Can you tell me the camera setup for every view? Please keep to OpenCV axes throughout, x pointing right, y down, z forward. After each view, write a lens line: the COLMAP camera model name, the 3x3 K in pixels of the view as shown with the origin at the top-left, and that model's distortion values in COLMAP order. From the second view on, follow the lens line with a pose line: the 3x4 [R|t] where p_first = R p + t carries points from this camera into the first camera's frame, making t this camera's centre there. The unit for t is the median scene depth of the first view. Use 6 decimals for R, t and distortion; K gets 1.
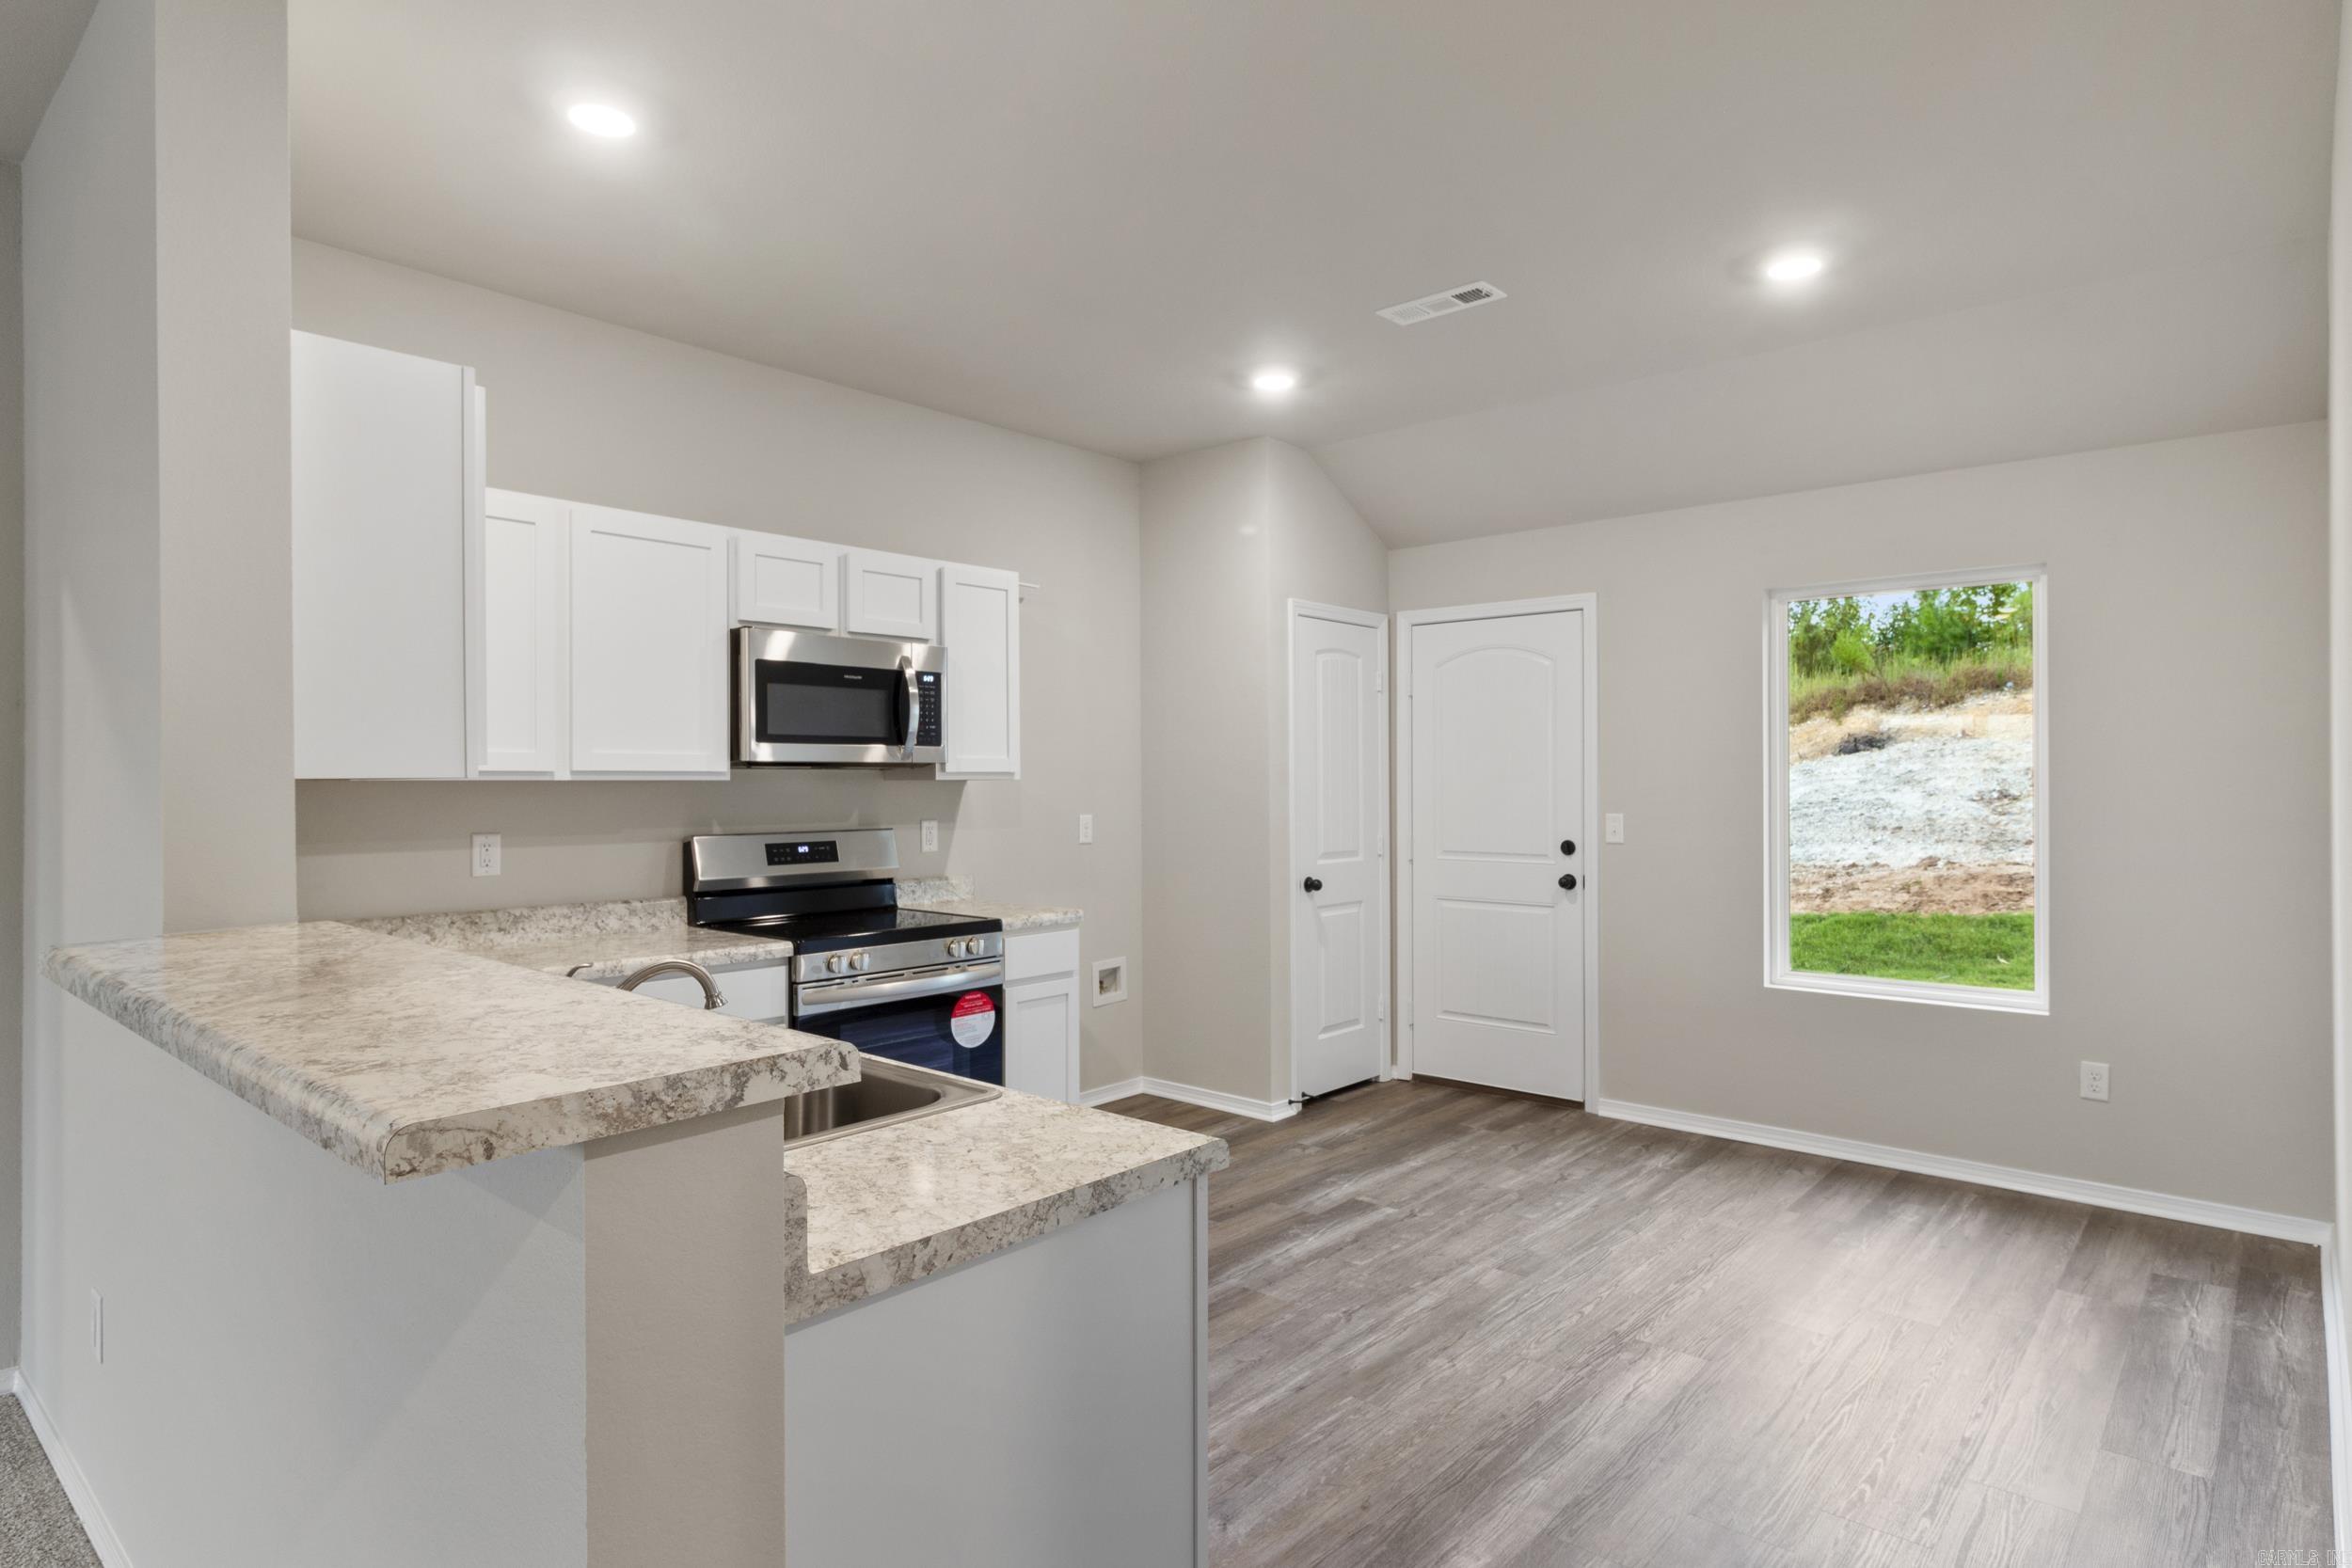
lens RADIAL K [[1267.9, 0, 1184.4], [0, 1267.9, 776.4], [0, 0, 1]] dist [-0.001859, -0.000006]
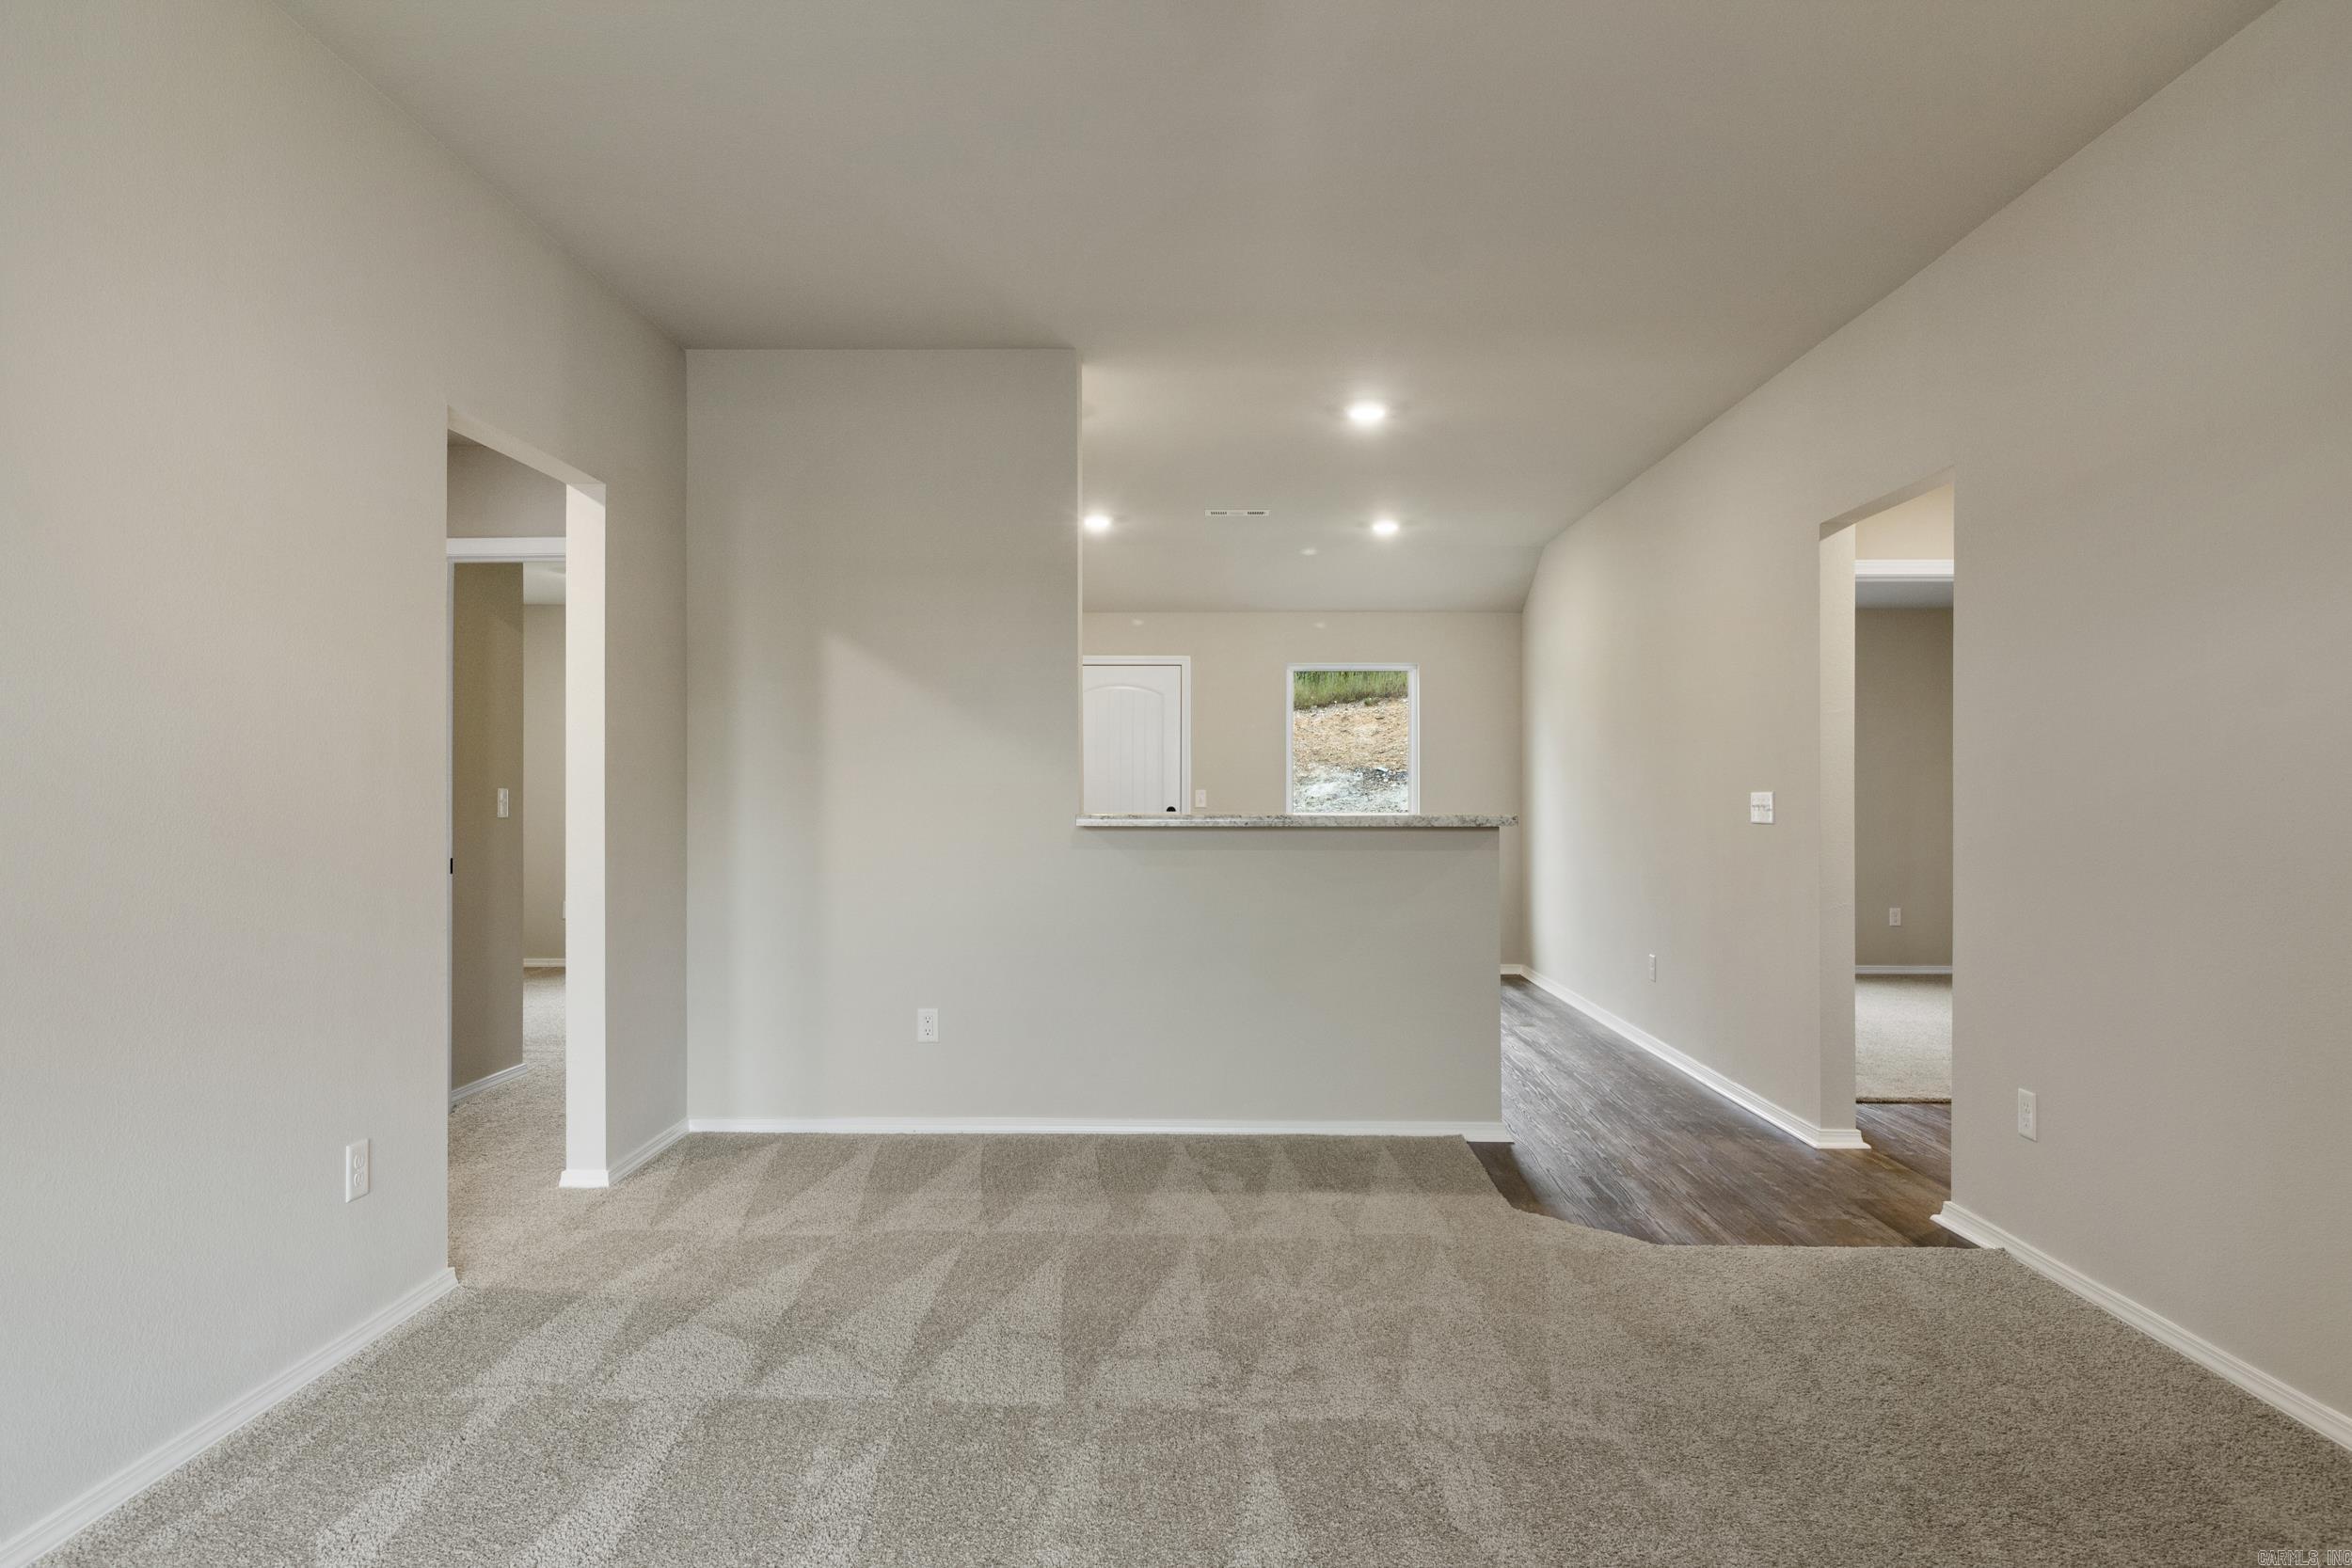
lens RADIAL K [[1411.7, 0, 1176.0], [0, 1411.7, 784.0], [0, 0, 1]] dist [0.001300, 0.000405]
pose [[0.767940, 0.007480, 0.640478, -1.039992], [-0.004287, 0.999969, -0.006537, 0.040488], [-0.640507, 0.002274, 0.767949, -0.479976]]
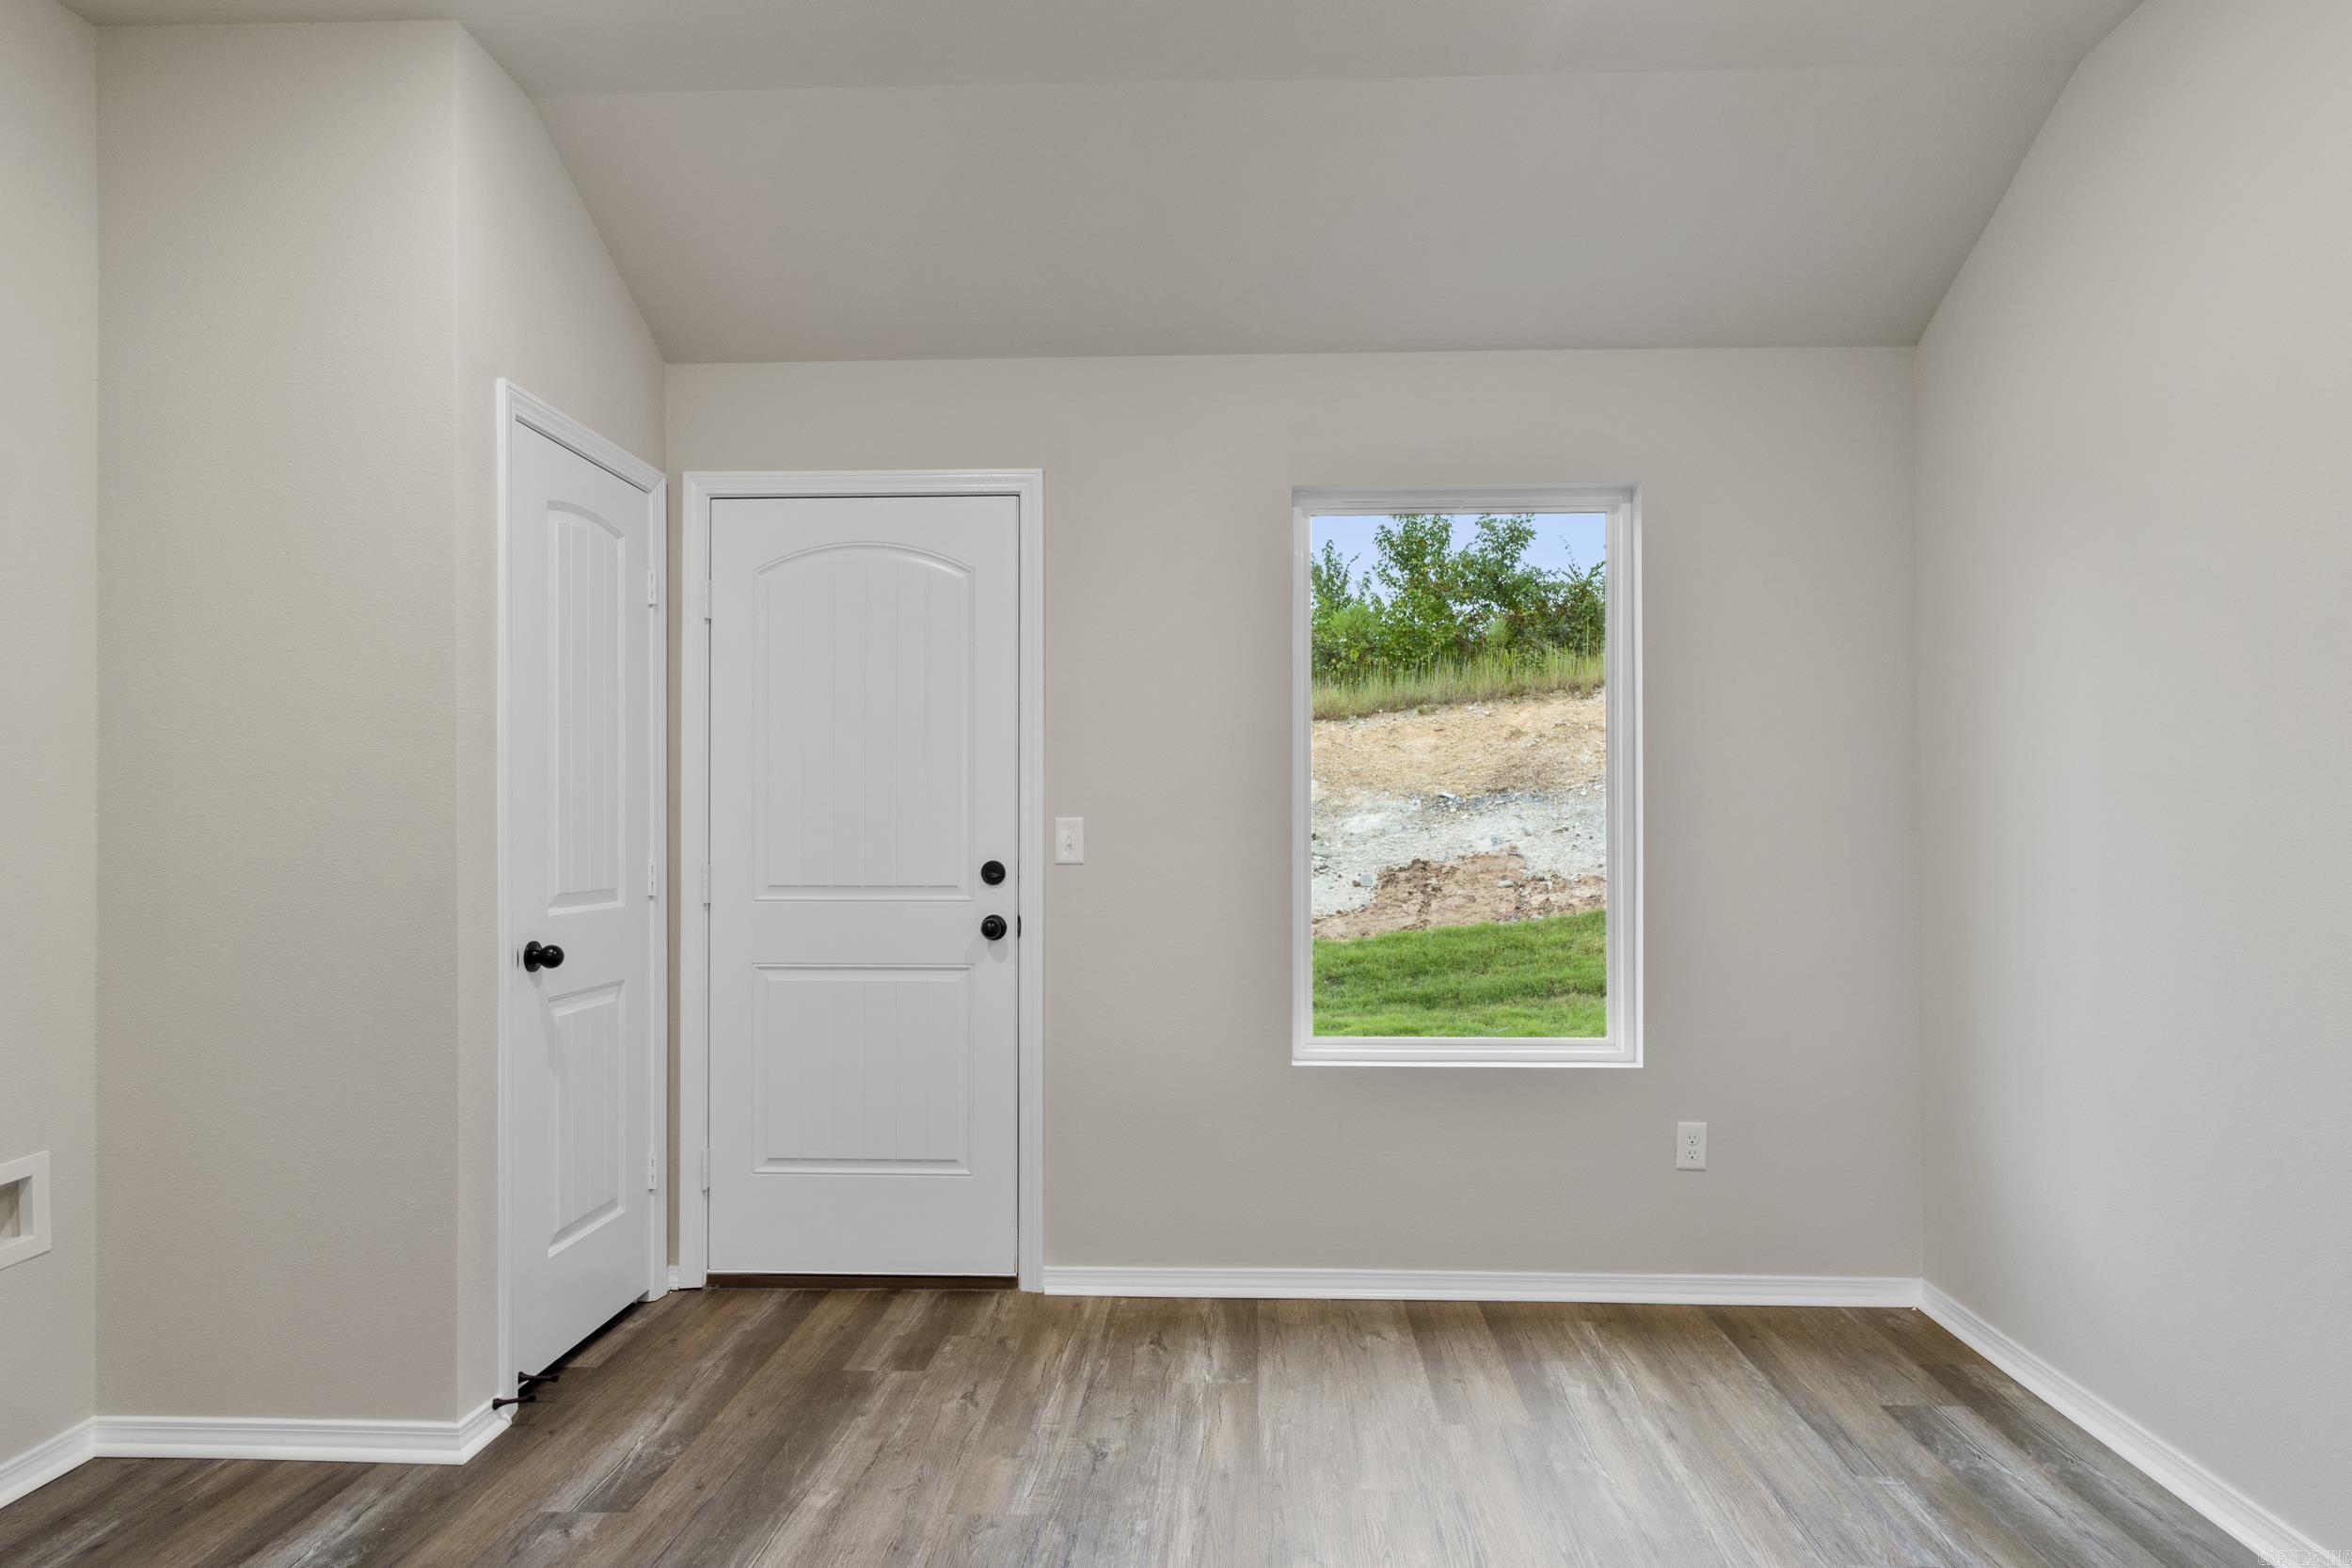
lens RADIAL K [[1319.1, 0, 1209.0], [0, 1319.1, 819.4], [0, 0, 1]] dist [0.000949, -0.000470]
pose [[0.773489, 0.006982, 0.633771, -0.033918], [-0.002884, 0.999968, -0.007496, 0.042043], [-0.633803, 0.003970, 0.773485, 0.524166]]
